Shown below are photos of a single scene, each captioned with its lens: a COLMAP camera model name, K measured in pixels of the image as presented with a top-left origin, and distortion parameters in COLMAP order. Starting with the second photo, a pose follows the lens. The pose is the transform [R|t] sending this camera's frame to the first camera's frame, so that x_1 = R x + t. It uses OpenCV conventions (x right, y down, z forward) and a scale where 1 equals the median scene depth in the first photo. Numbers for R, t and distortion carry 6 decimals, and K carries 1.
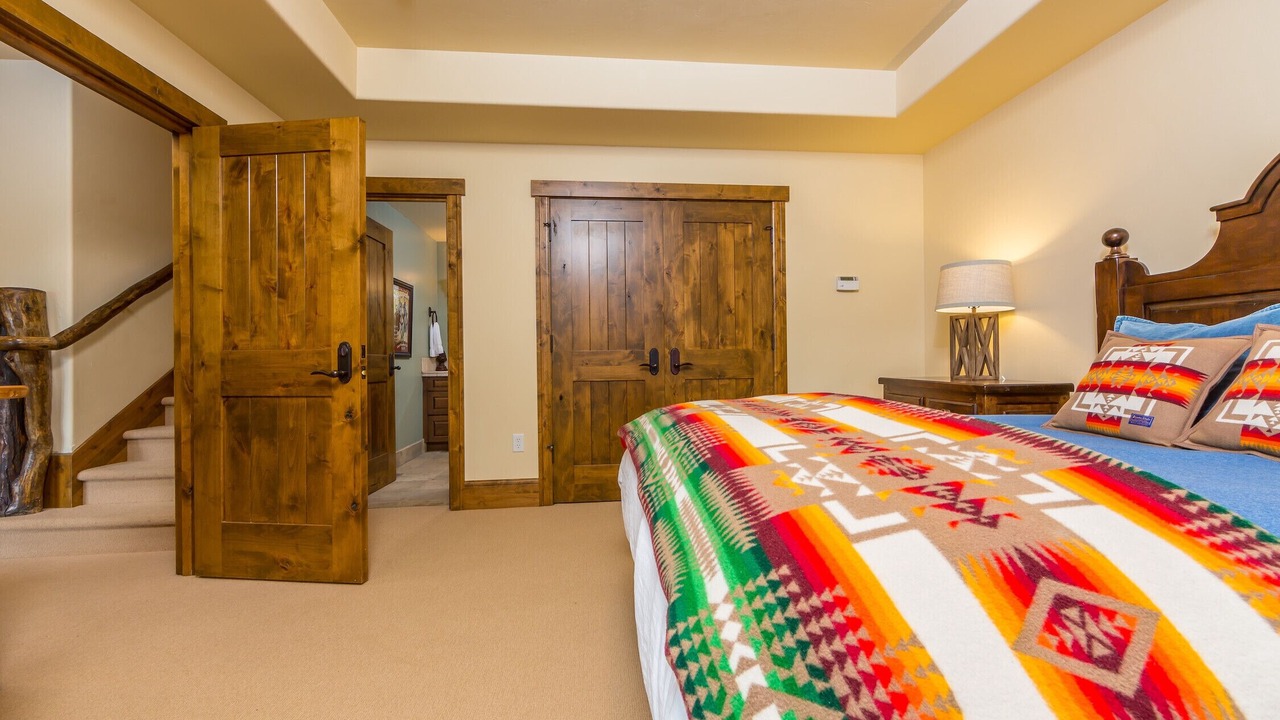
lens RADIAL K [[502.7, 0, 641.8], [0, 502.7, 359.3], [0, 0, 1]] dist [-0.003112, -0.000160]
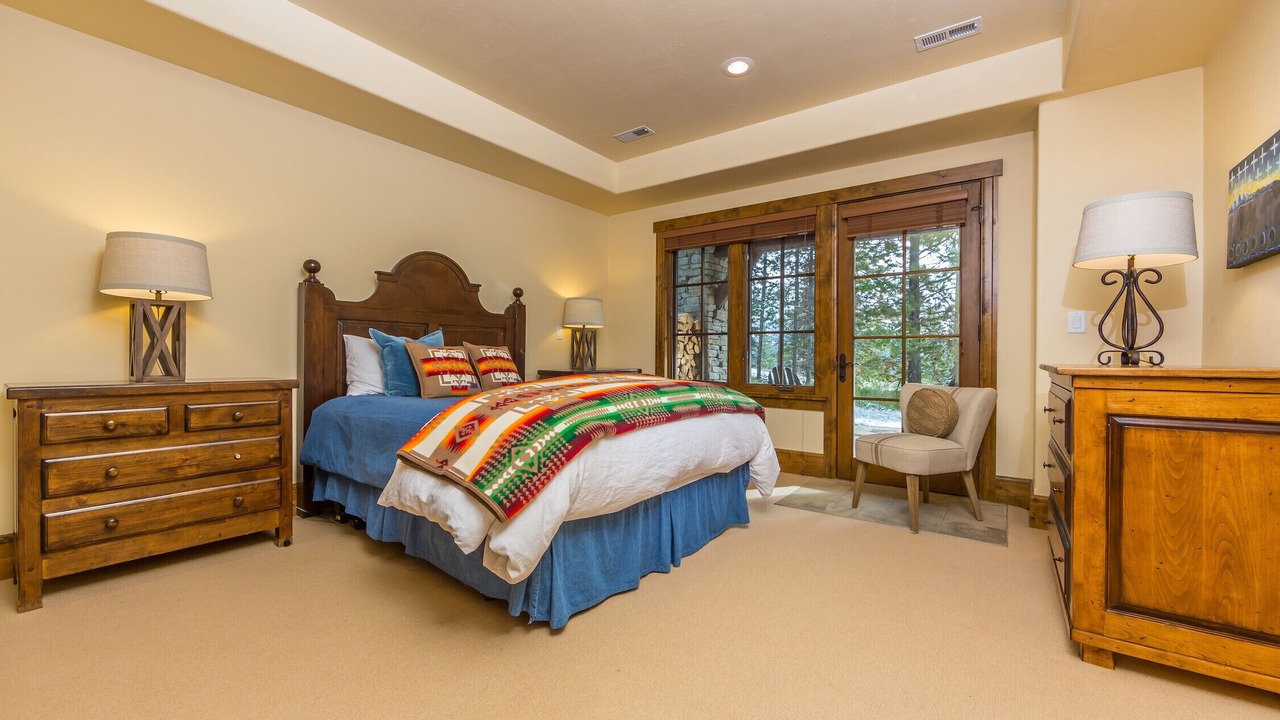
lens RADIAL K [[502.7, 0, 640.2], [0, 502.7, 361.3], [0, 0, 1]] dist [-0.003112, -0.000160]
pose [[-0.747151, 0.000812, 0.664653, -0.394821], [0.003288, 0.999992, 0.002475, 0.007947], [-0.664646, 0.004035, -0.747148, 0.916498]]
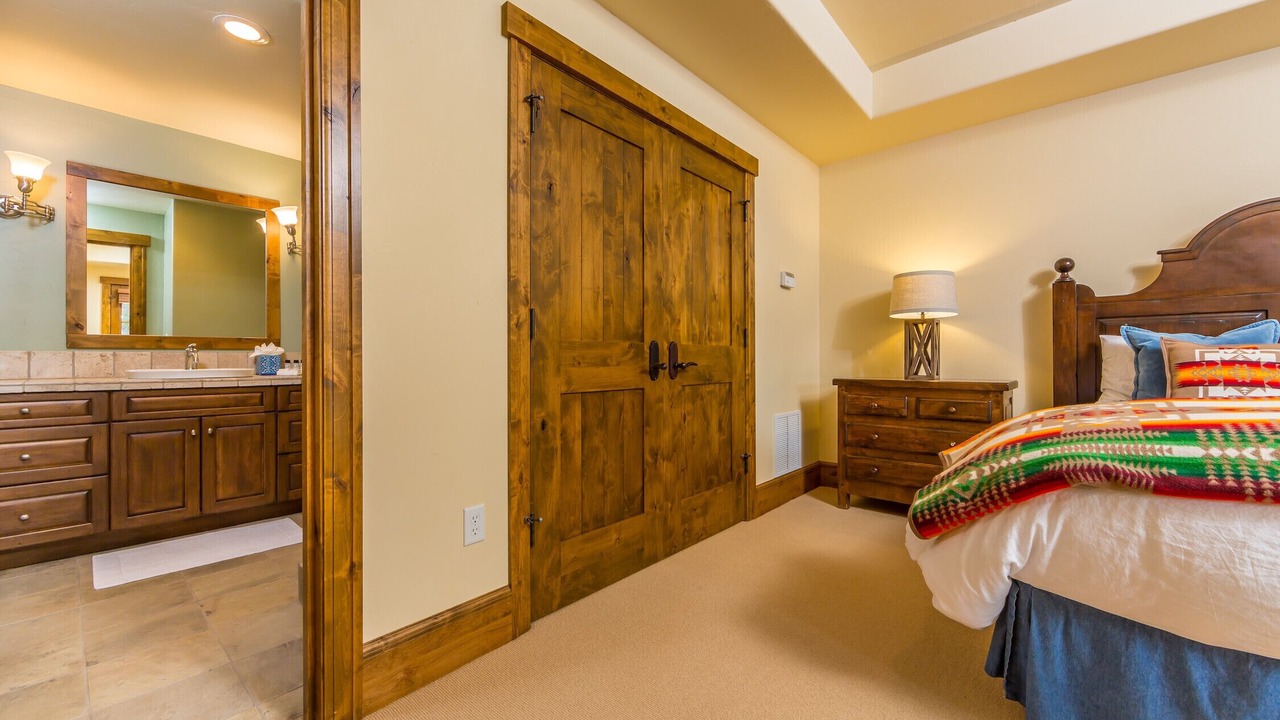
lens RADIAL K [[502.7, 0, 640.5], [0, 502.7, 358.9], [0, 0, 1]] dist [-0.003112, -0.000160]
pose [[0.723660, 0.011298, 0.690064, -0.460599], [-0.005534, 0.999929, -0.010568, 0.009966], [-0.690135, 0.003829, 0.723671, 0.529086]]
